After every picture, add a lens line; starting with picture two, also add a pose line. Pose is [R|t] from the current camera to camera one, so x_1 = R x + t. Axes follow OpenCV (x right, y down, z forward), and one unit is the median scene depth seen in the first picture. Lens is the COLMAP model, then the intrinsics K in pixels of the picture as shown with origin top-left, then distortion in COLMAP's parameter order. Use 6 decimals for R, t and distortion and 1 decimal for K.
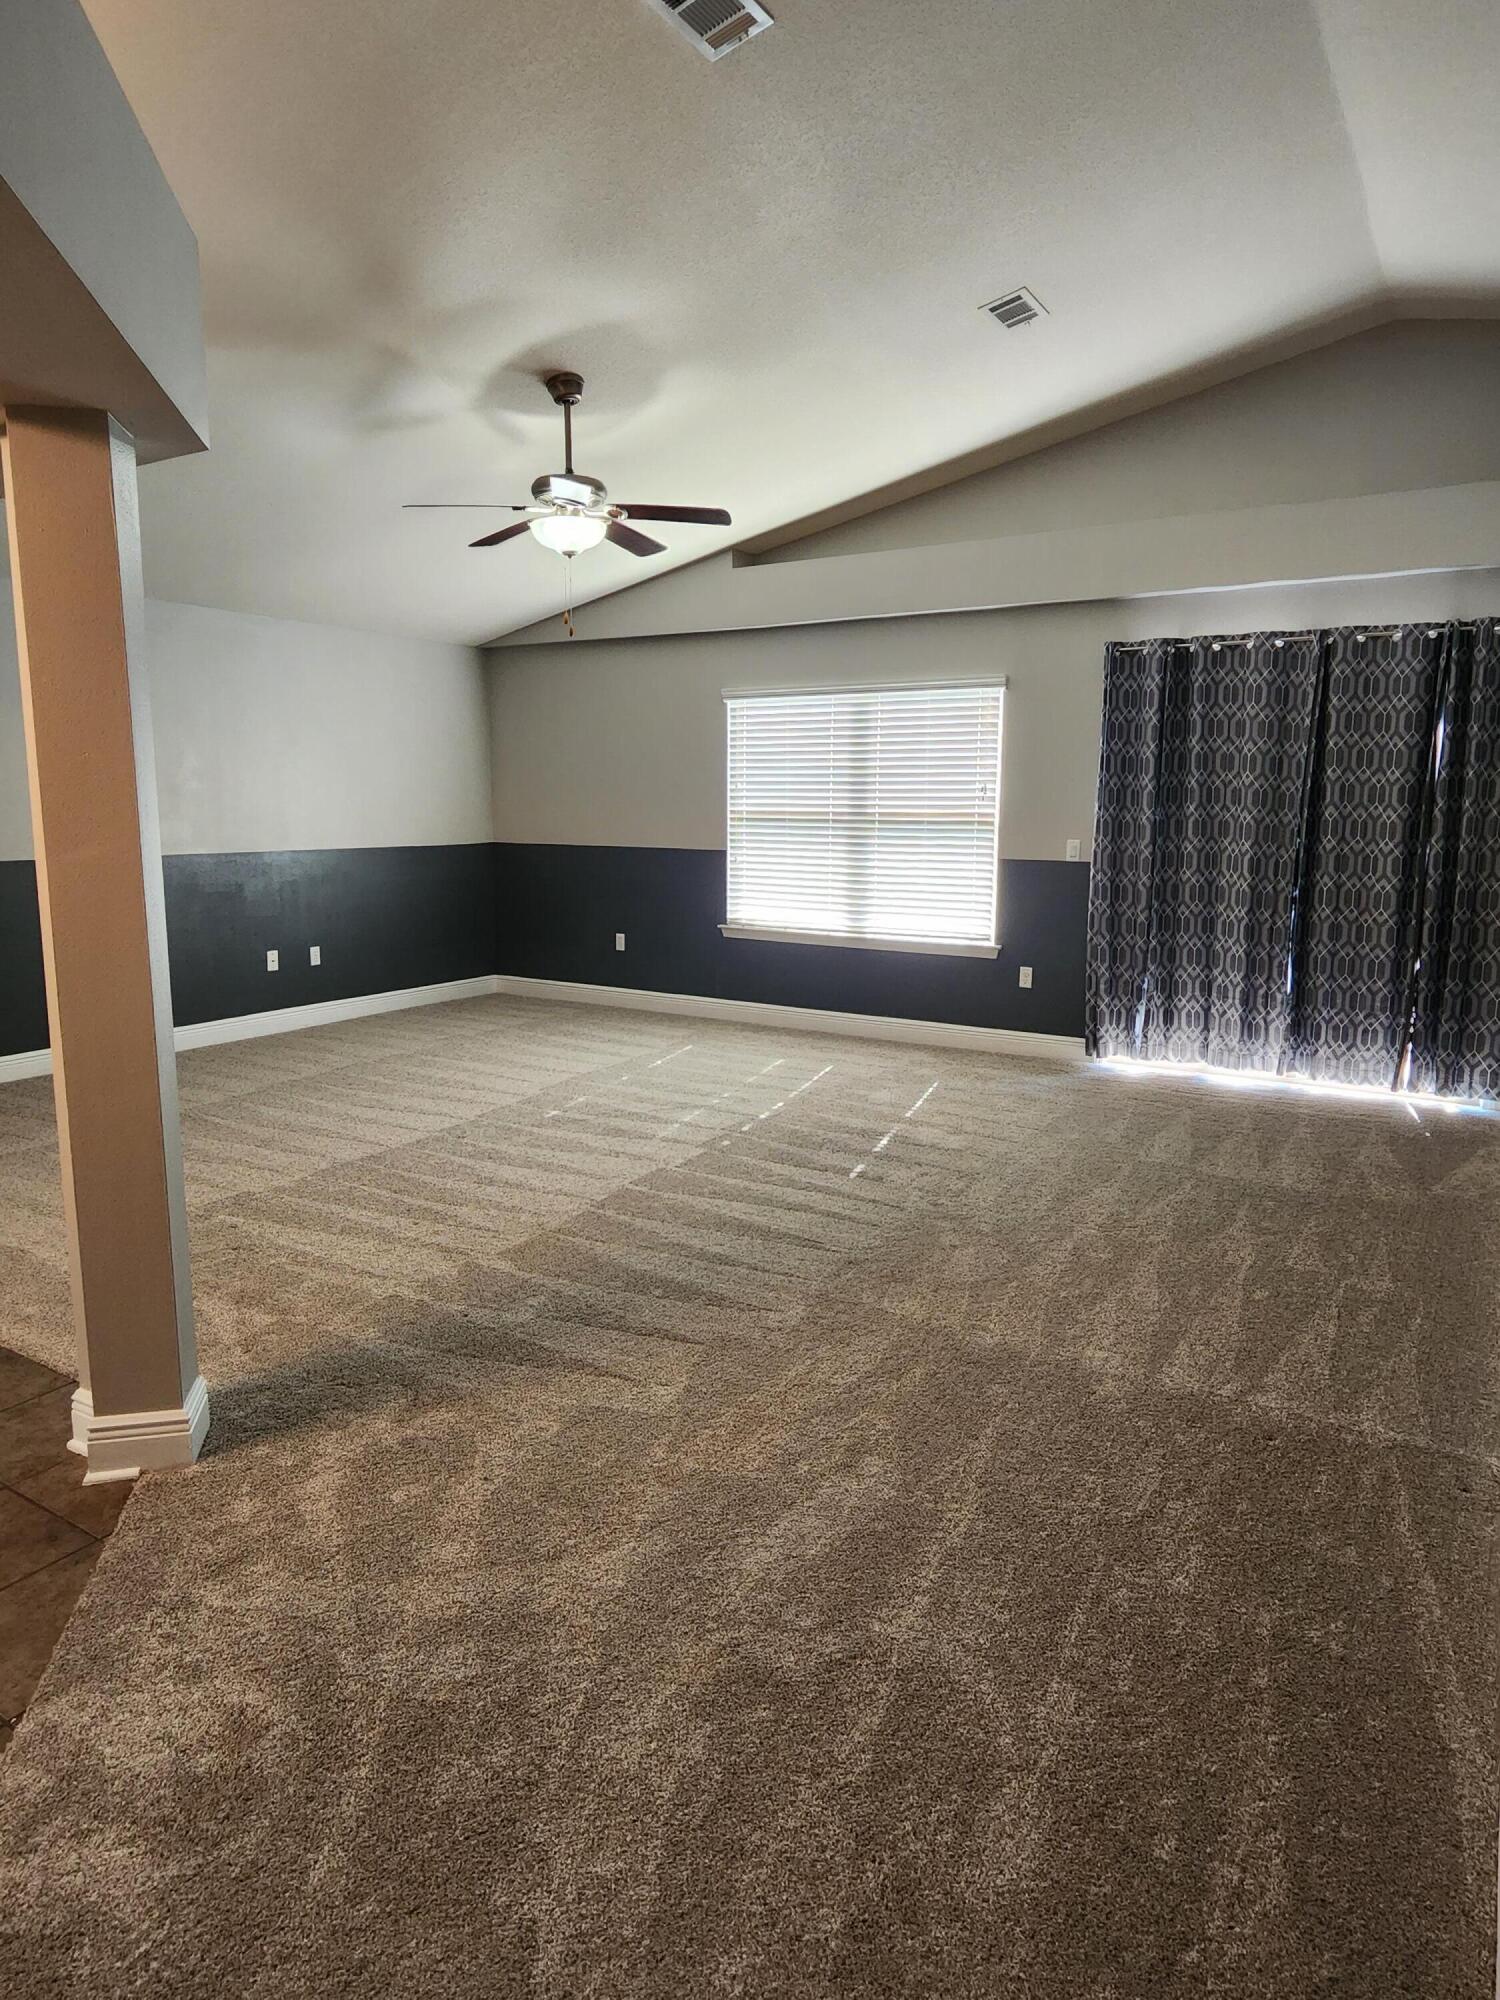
lens RADIAL K [[1214.2, 0, 759.7], [0, 1214.2, 991.0], [0, 0, 1]] dist [0.003540, 0.002004]
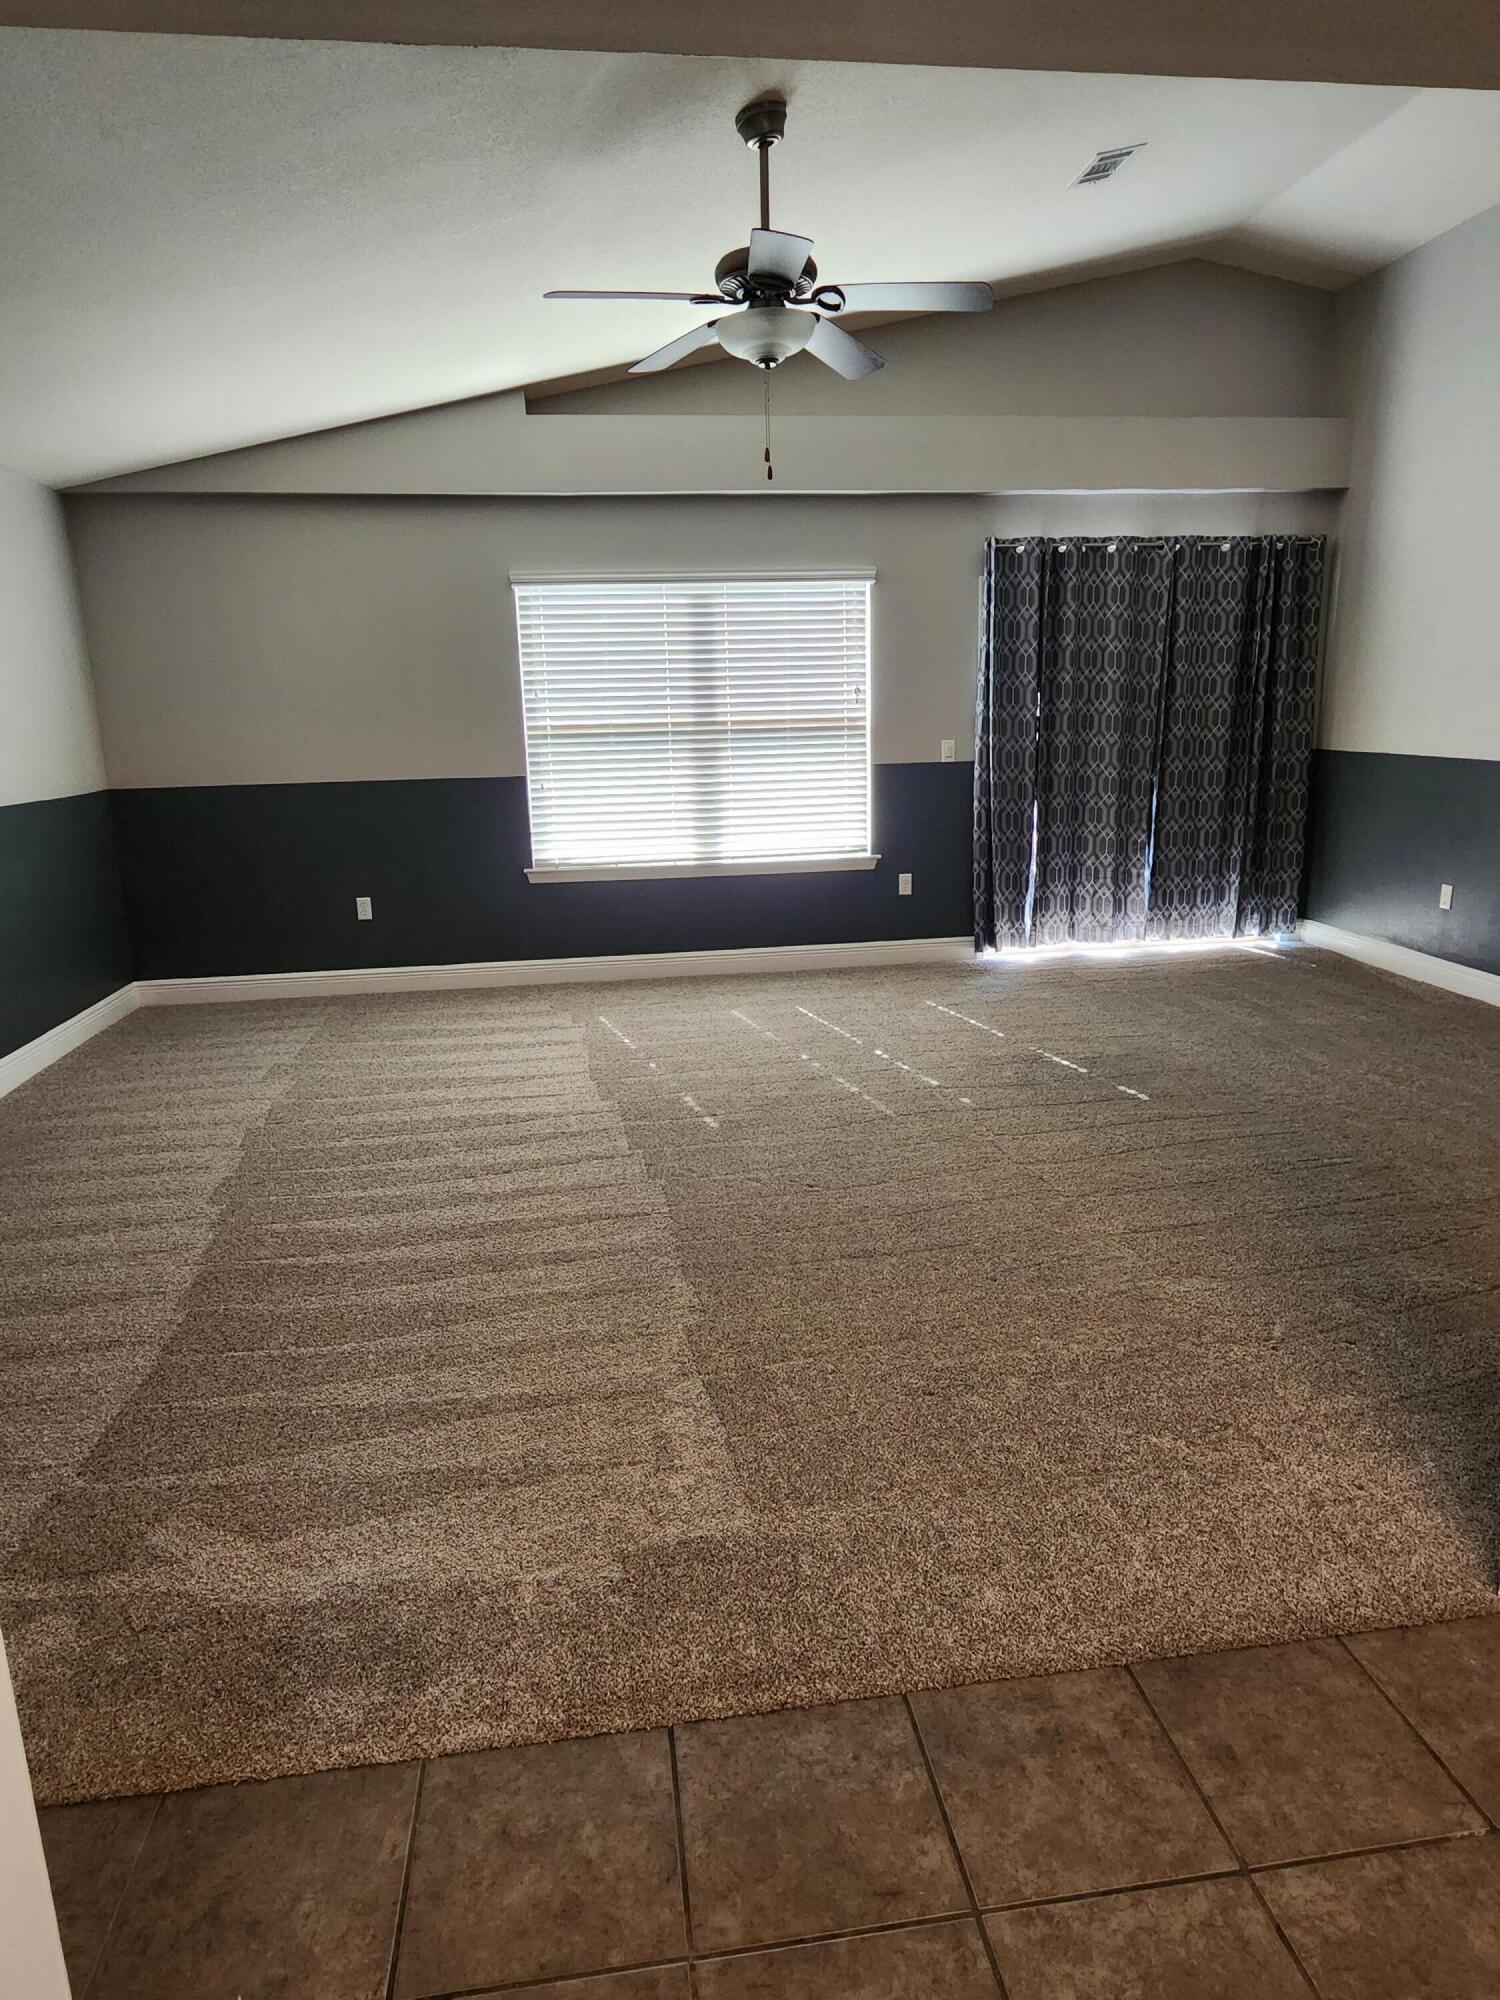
lens RADIAL K [[1214.2, 0, 758.1], [0, 1214.2, 1000.3], [0, 0, 1]] dist [0.003540, 0.002004]
pose [[0.766764, -0.175677, 0.617422, -0.535843], [0.129513, 0.984381, 0.119250, -0.055667], [-0.628728, -0.011472, 0.777541, 0.333084]]
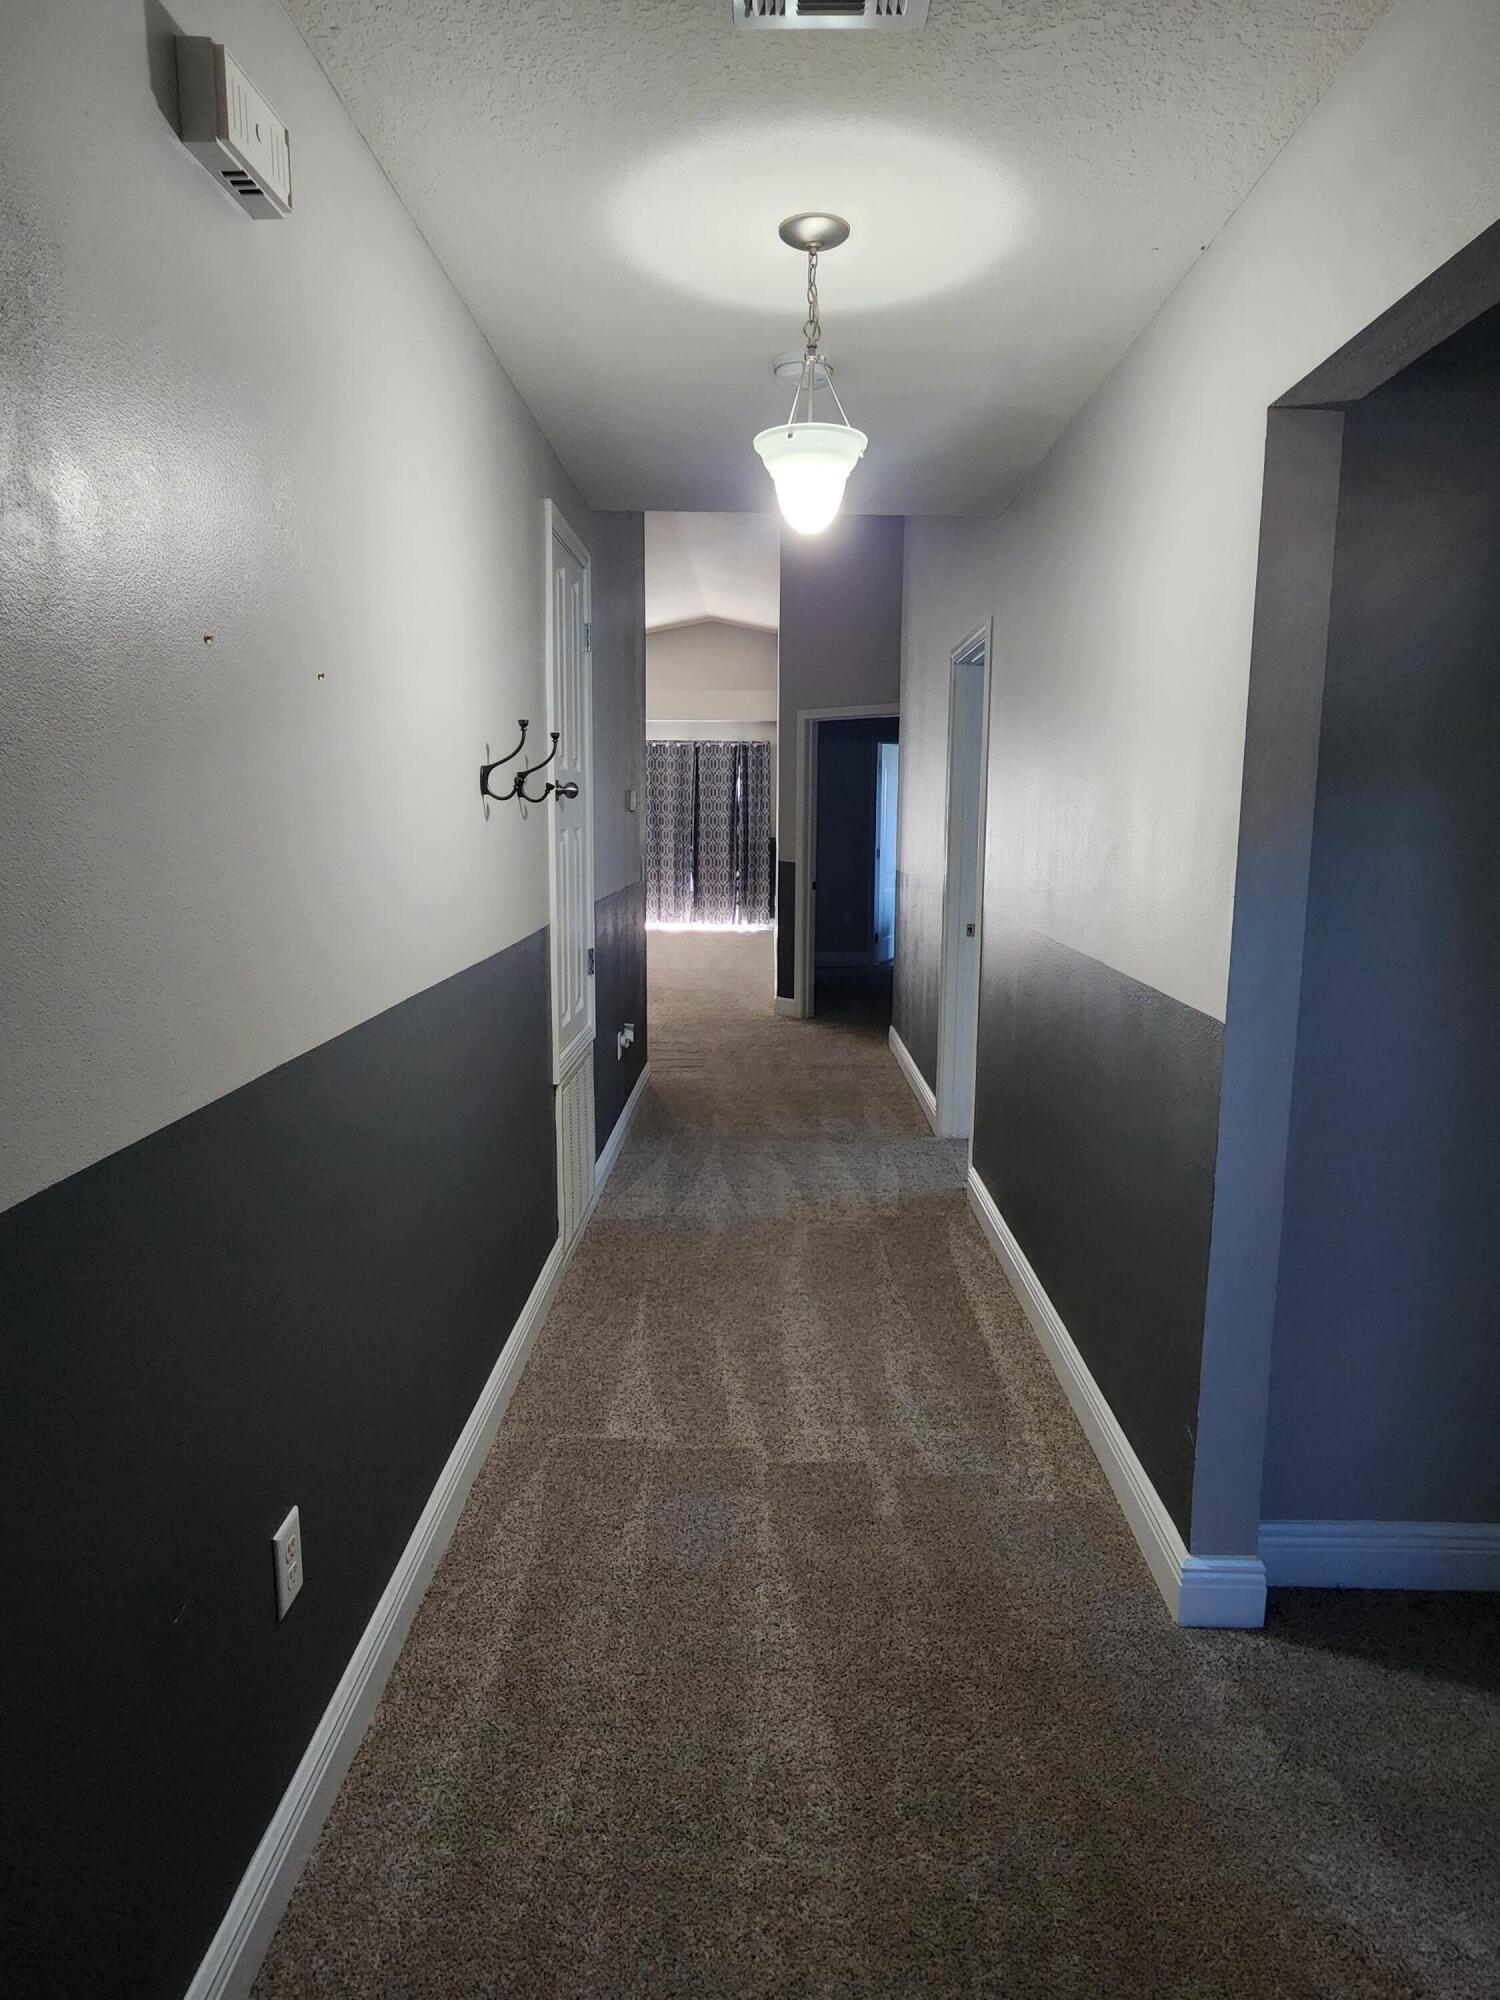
lens RADIAL K [[1214.2, 0, 749.1], [0, 1214.2, 995.5], [0, 0, 1]] dist [0.003540, 0.002004]
pose [[0.859654, -0.071750, 0.505813, -0.672447], [0.075680, 0.997050, 0.012810, 0.182297], [-0.505240, 0.027267, 0.862548, -1.084613]]
